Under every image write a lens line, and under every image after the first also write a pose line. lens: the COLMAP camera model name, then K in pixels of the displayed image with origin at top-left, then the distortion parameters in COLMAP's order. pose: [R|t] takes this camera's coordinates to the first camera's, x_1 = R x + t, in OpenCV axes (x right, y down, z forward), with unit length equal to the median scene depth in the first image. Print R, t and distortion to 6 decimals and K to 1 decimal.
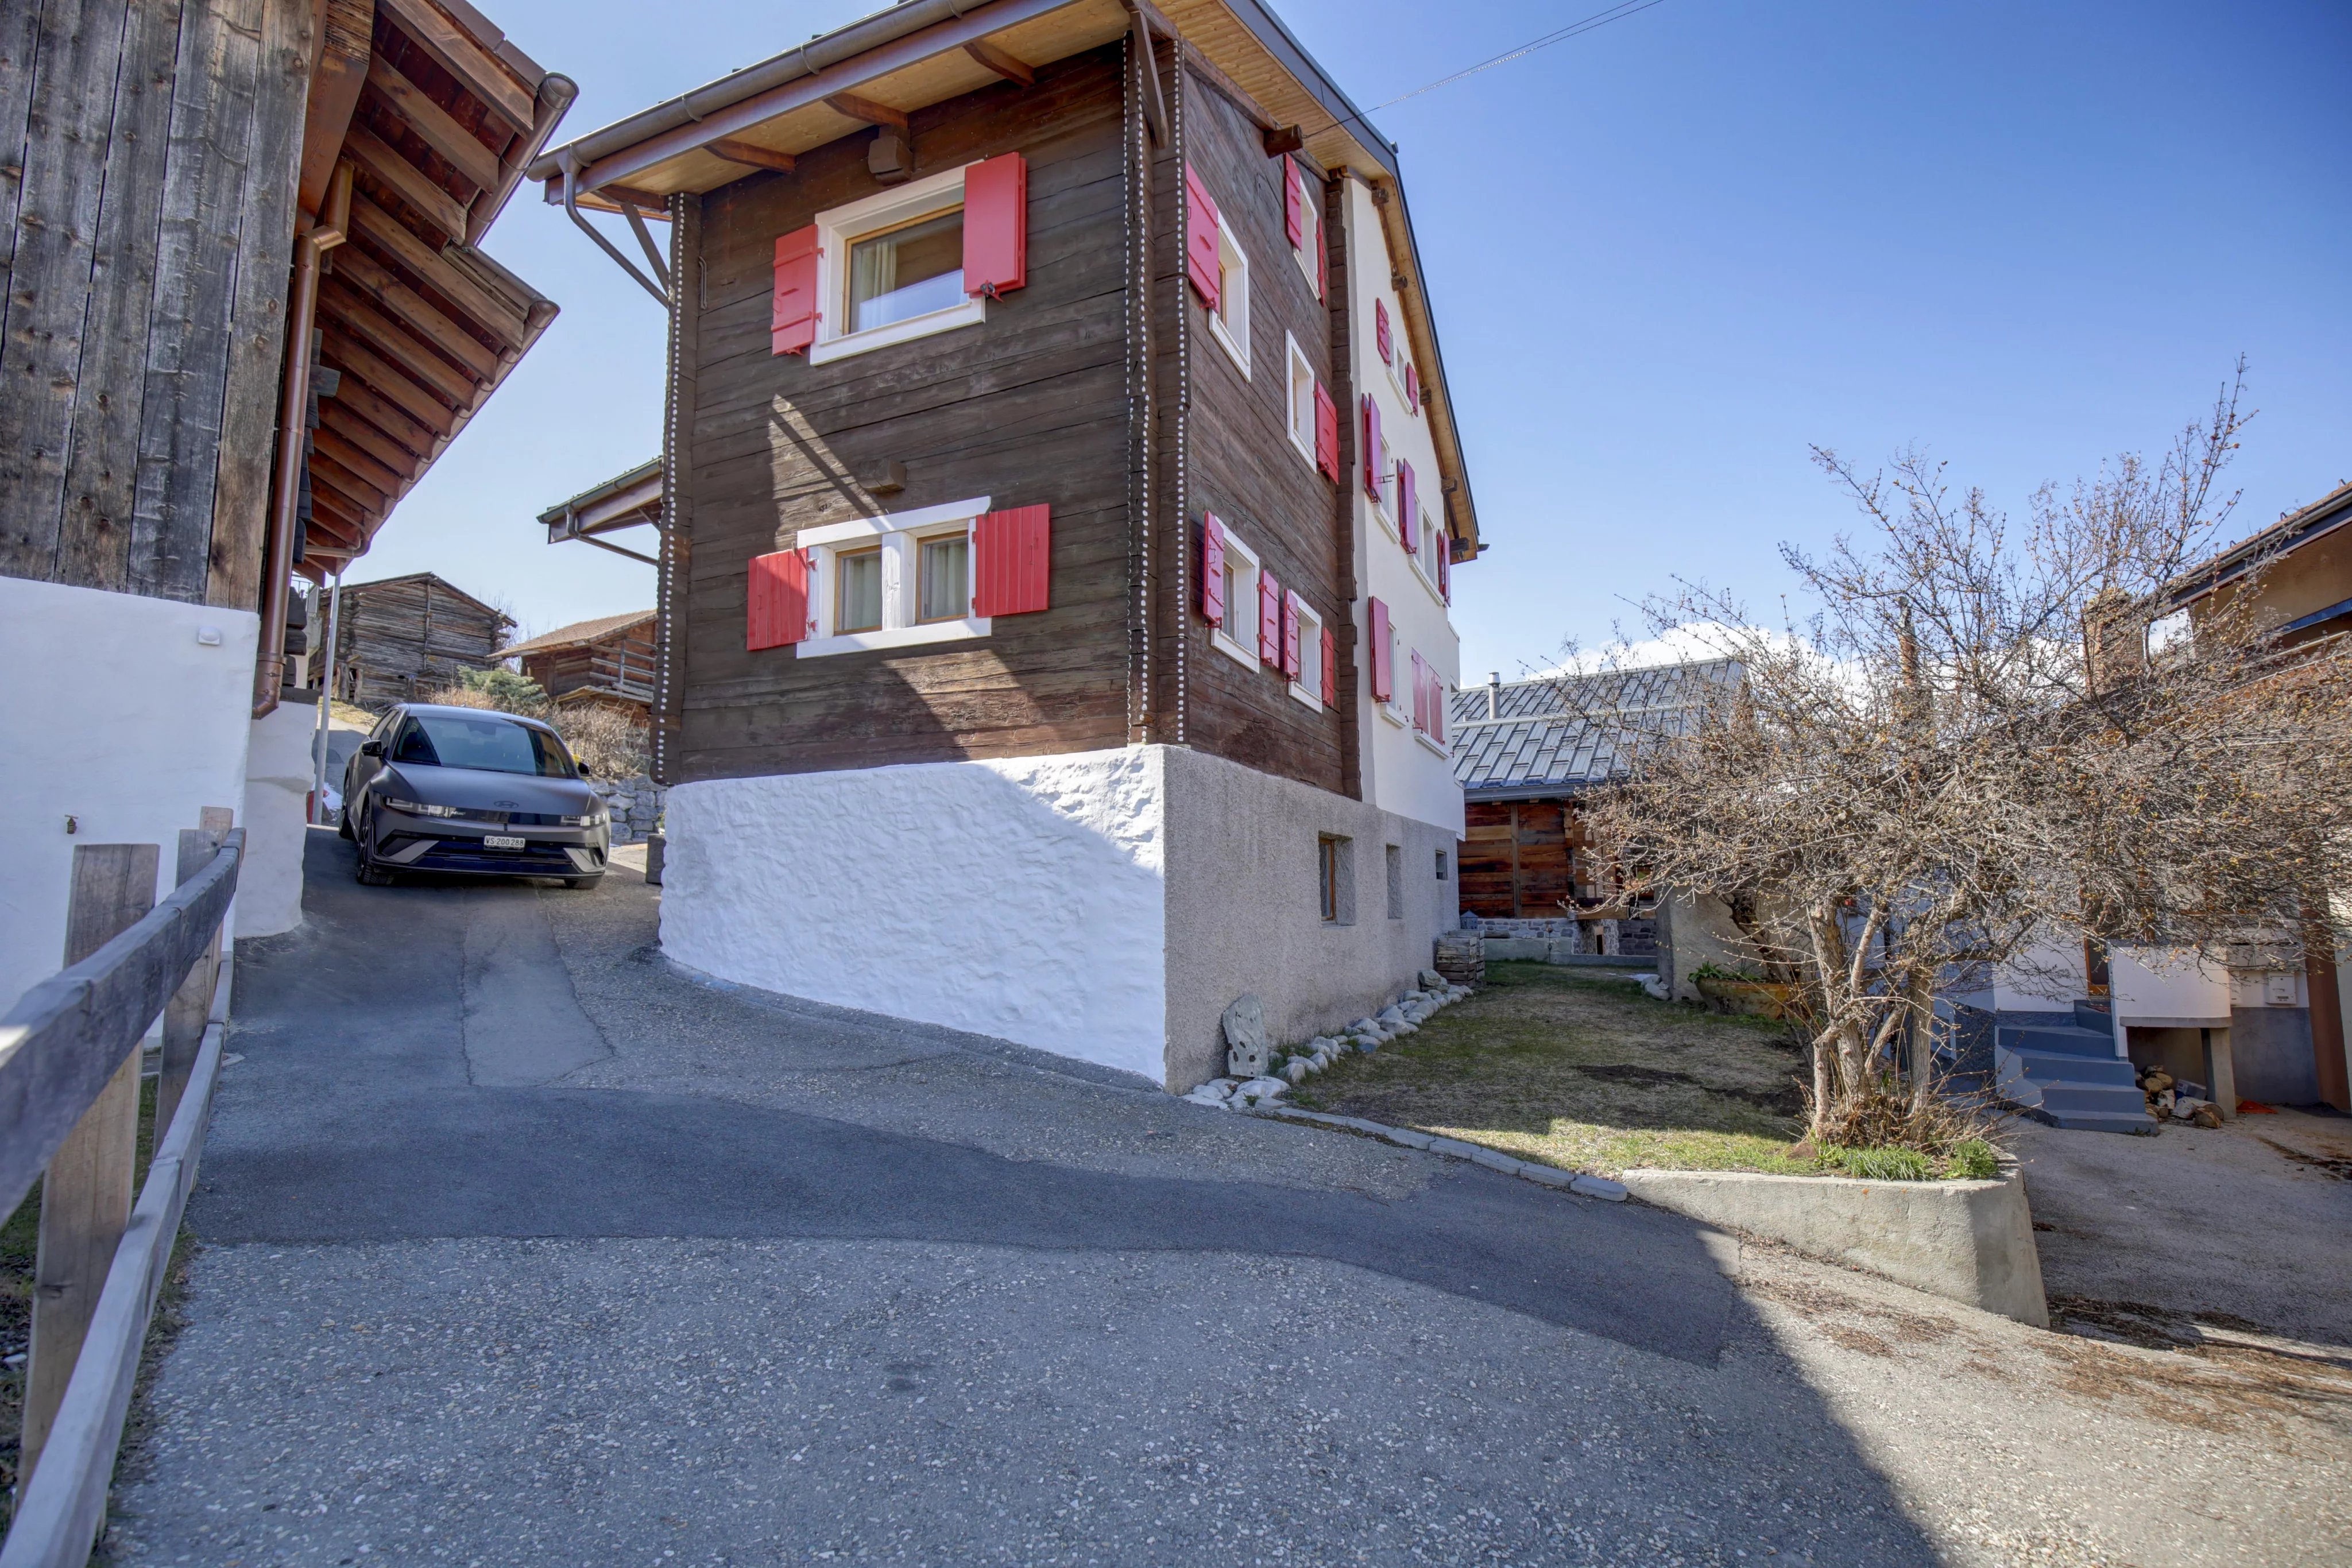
lens RADIAL K [[1071.0, 0, 1203.7], [0, 1071.0, 788.6], [0, 0, 1]] dist [-0.040361, 0.009164]
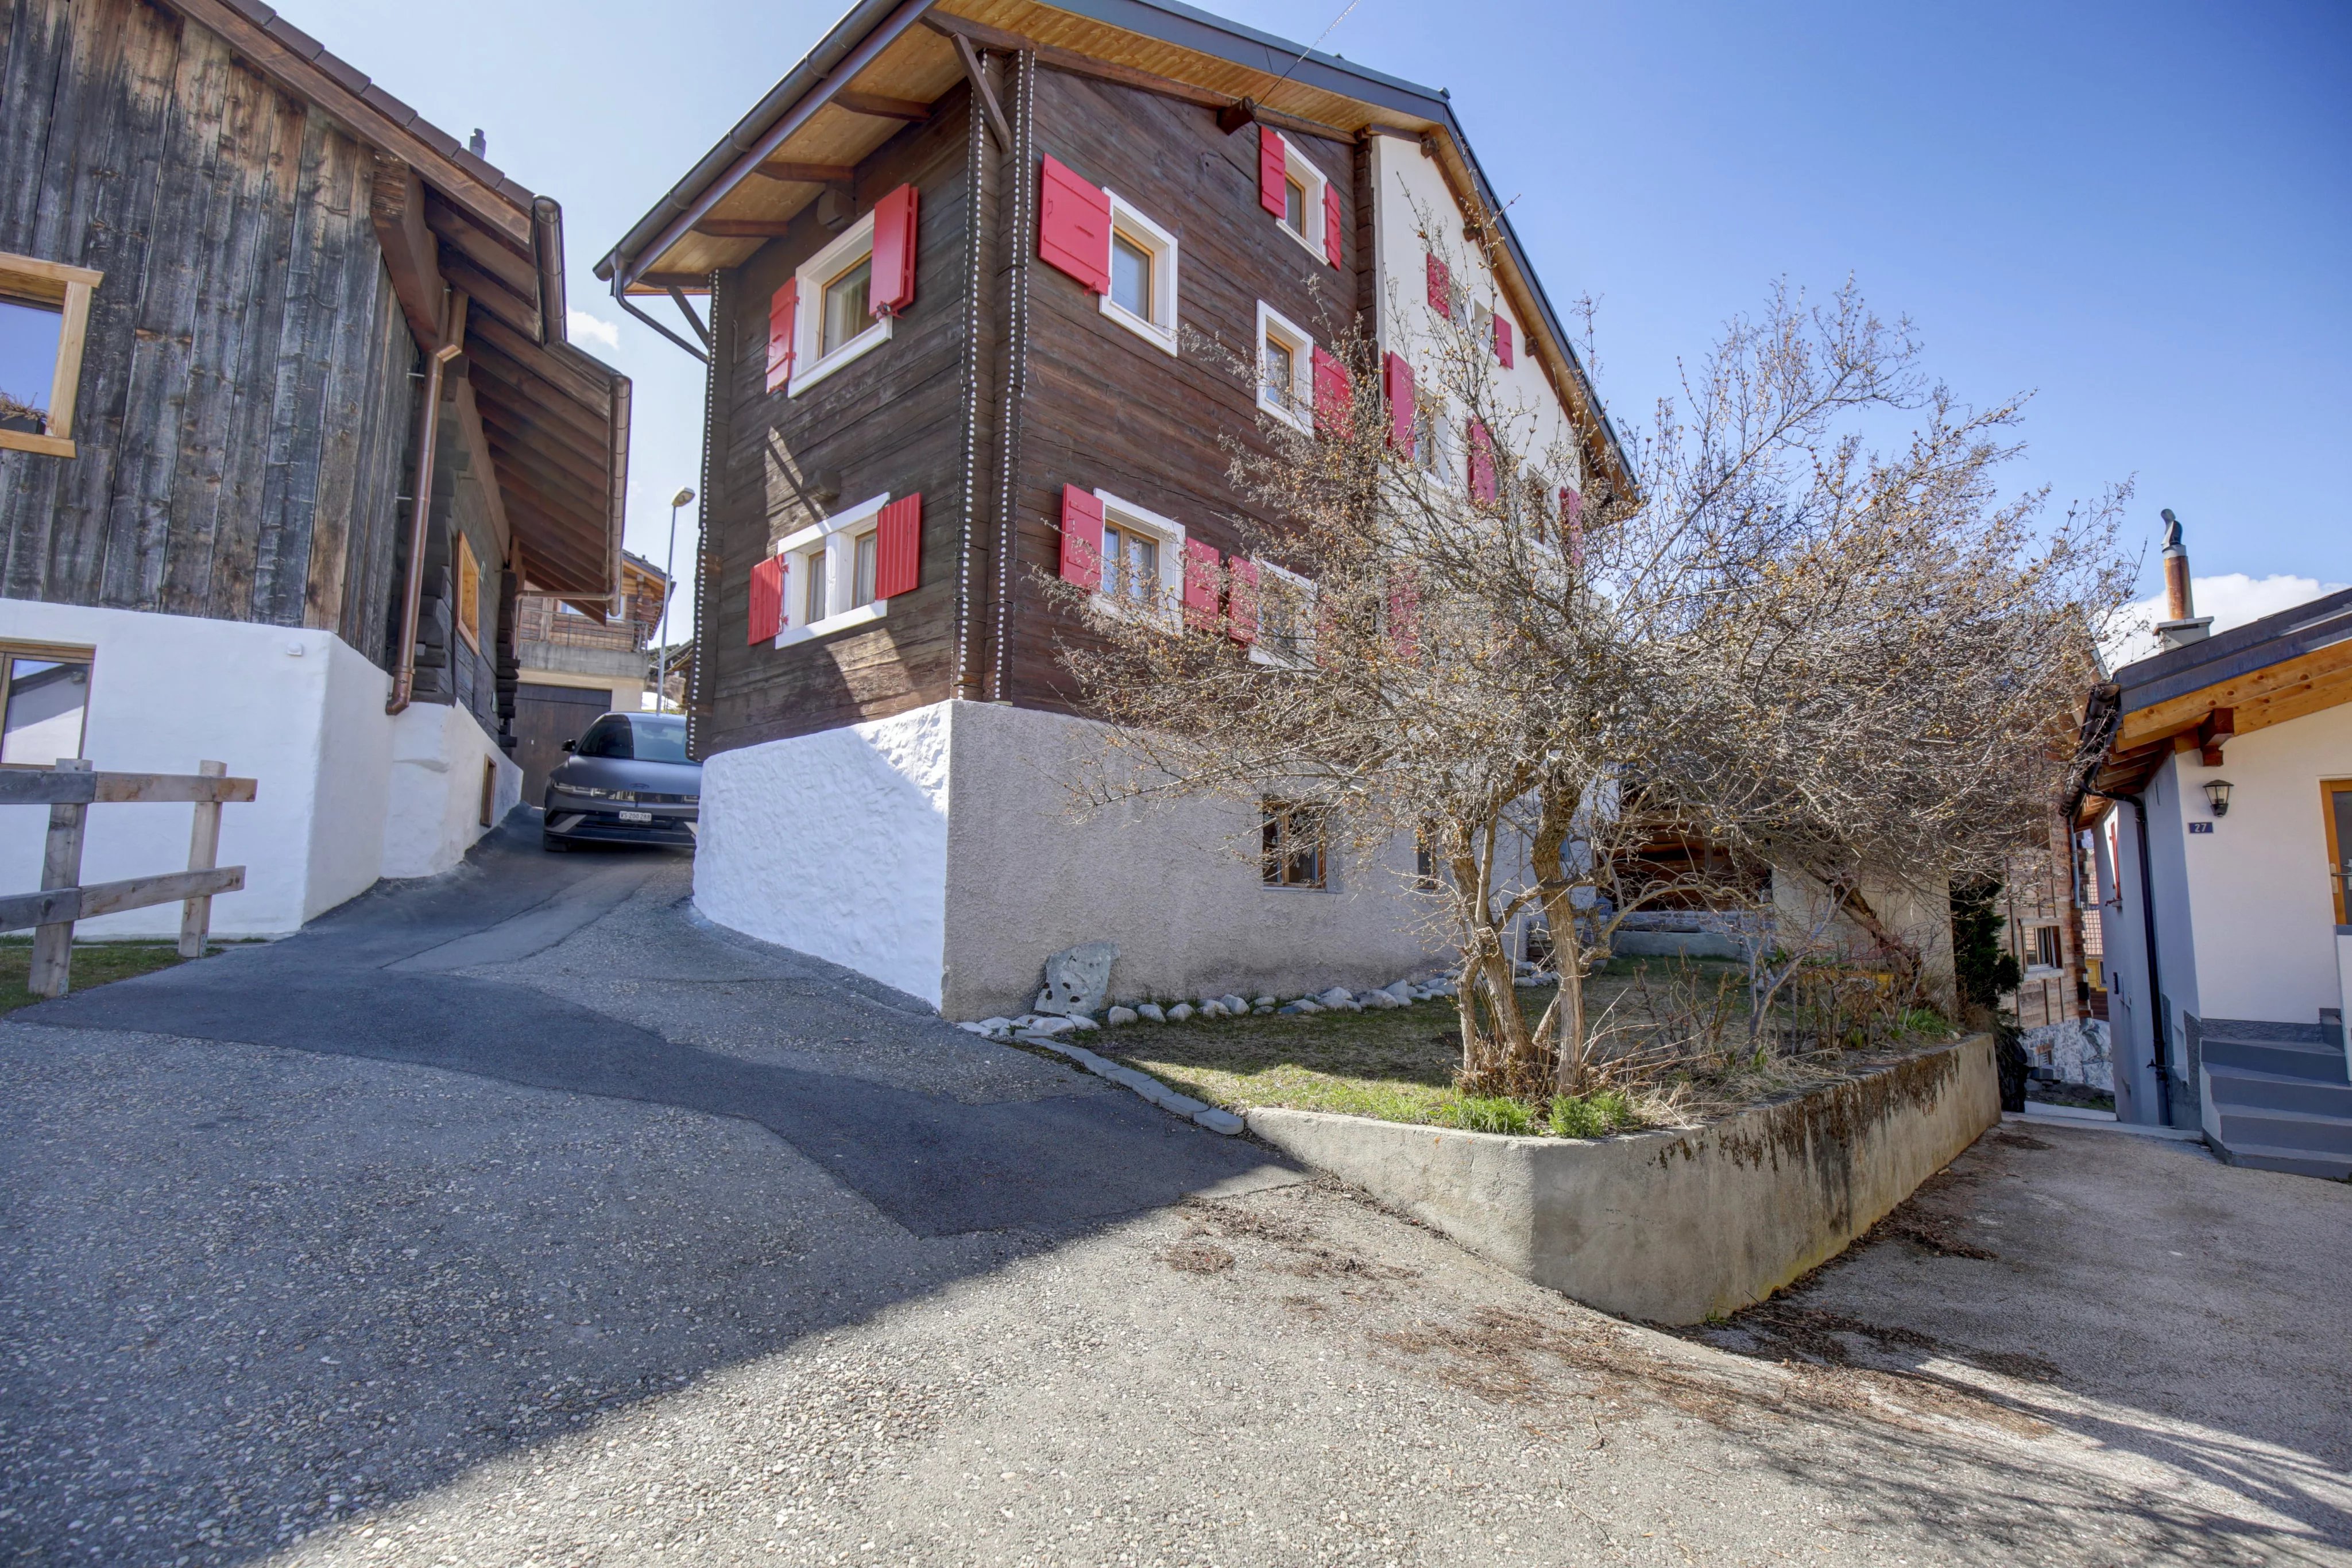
lens RADIAL K [[1071.0, 0, 1203.7], [0, 1071.0, 788.6], [0, 0, 1]] dist [-0.040361, 0.009164]
pose [[0.948255, -0.020342, -0.316859, 0.545738], [0.017786, 0.999782, -0.010959, 0.065816], [0.317012, 0.004756, 0.948409, 0.051745]]
